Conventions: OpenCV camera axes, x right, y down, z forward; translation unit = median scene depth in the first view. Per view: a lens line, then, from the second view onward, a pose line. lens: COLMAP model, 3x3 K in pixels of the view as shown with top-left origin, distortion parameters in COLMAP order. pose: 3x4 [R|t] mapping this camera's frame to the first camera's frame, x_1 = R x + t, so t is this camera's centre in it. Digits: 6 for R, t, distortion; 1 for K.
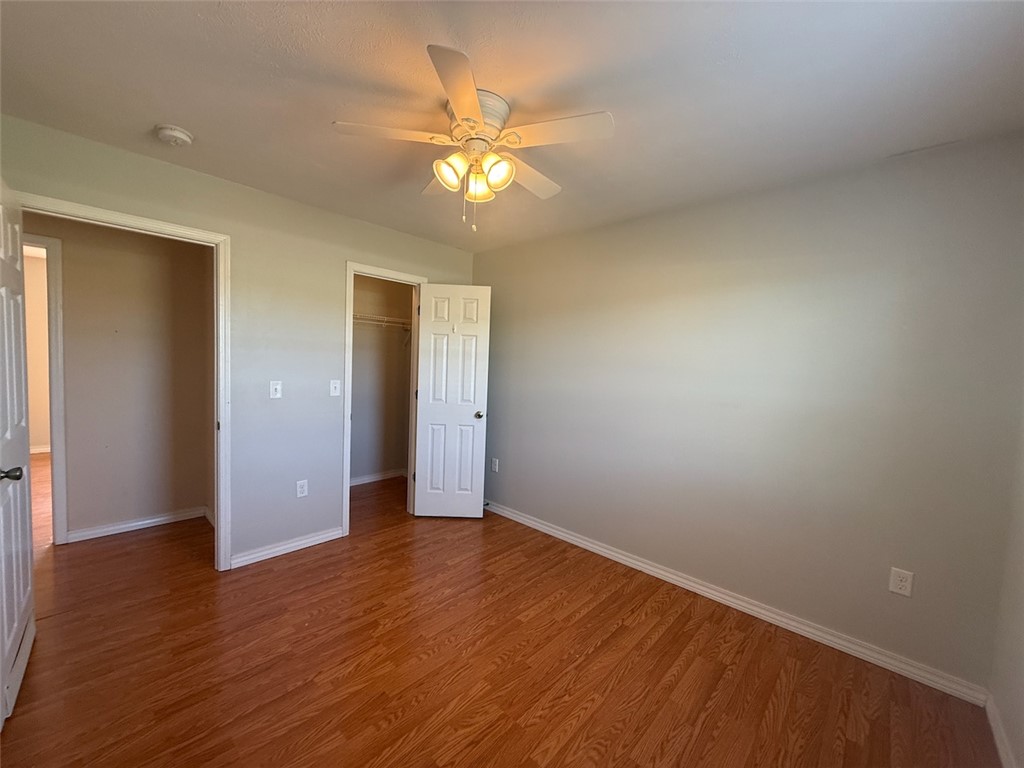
lens RADIAL K [[420.1, 0, 508.3], [0, 420.1, 385.7], [0, 0, 1]] dist [0.000918, -0.000180]
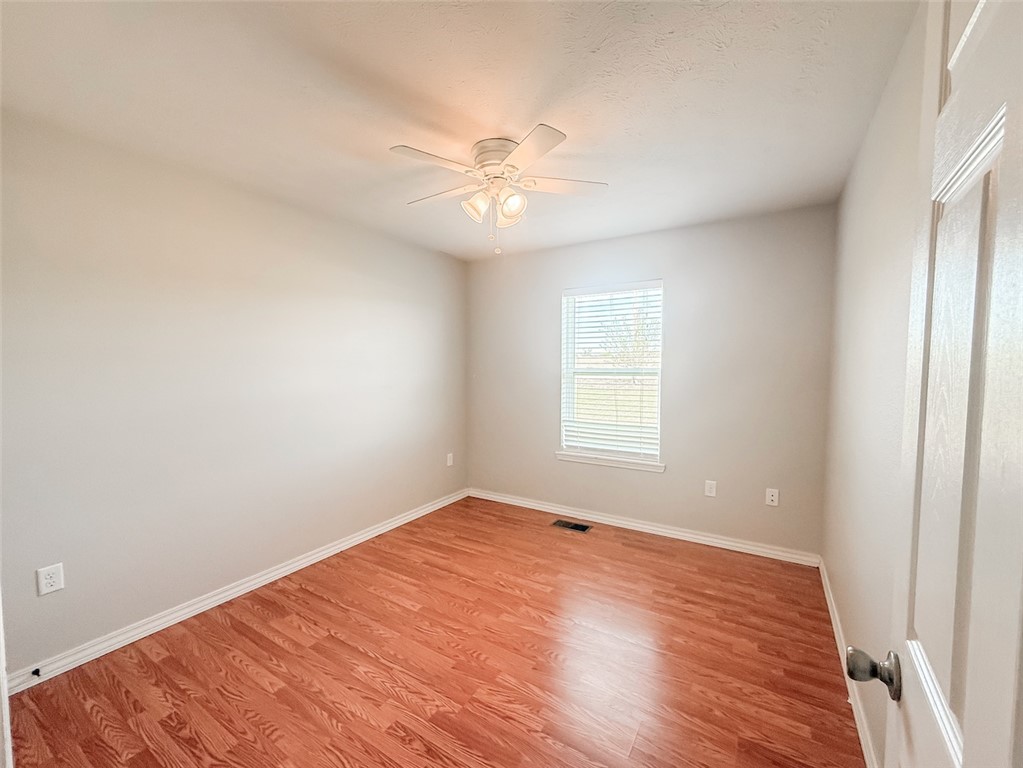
lens RADIAL K [[419.7, 0, 507.8], [0, 419.7, 385.7], [0, 0, 1]] dist [0.000918, -0.000180]
pose [[-0.203887, -0.095362, 0.974339, -0.965937], [0.048662, 0.993027, 0.107374, -0.102073], [-0.977784, 0.069306, -0.197825, 0.921880]]
